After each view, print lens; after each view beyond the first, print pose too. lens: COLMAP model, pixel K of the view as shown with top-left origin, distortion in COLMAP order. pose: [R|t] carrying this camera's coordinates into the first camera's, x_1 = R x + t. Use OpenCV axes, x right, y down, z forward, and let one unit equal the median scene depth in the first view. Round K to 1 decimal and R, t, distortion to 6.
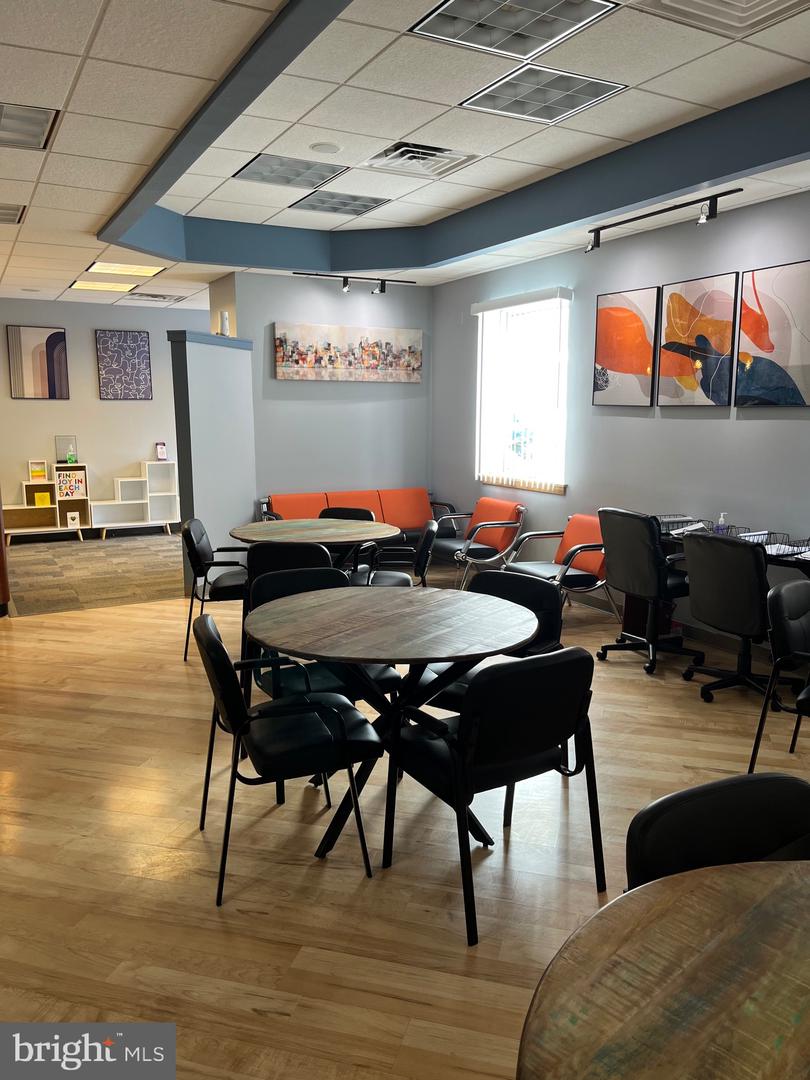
lens RADIAL K [[821.3, 0, 411.8], [0, 821.3, 536.5], [0, 0, 1]] dist [0.053727, -0.079155]
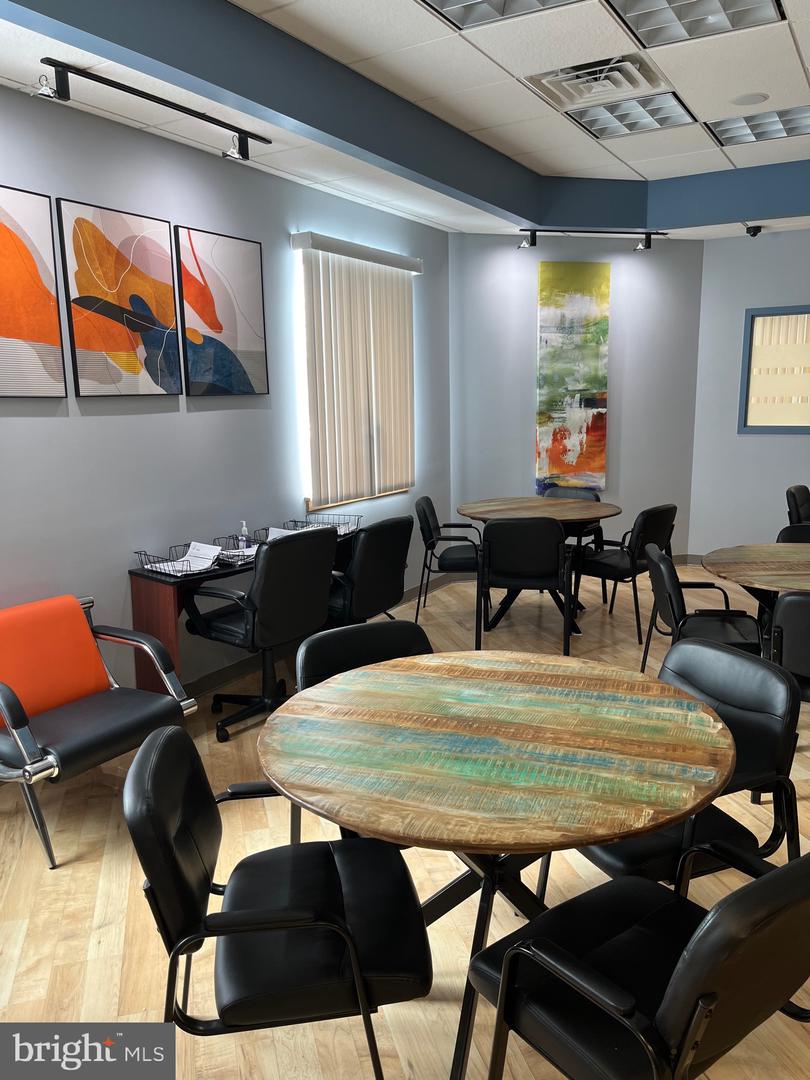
lens RADIAL K [[821.3, 0, 406.1], [0, 821.3, 541.0], [0, 0, 1]] dist [0.053727, -0.079155]
pose [[-0.504121, -0.151692, 0.850207, -0.403398], [0.145161, 0.955565, 0.256562, -0.190082], [-0.851346, 0.252755, -0.459701, 1.179881]]
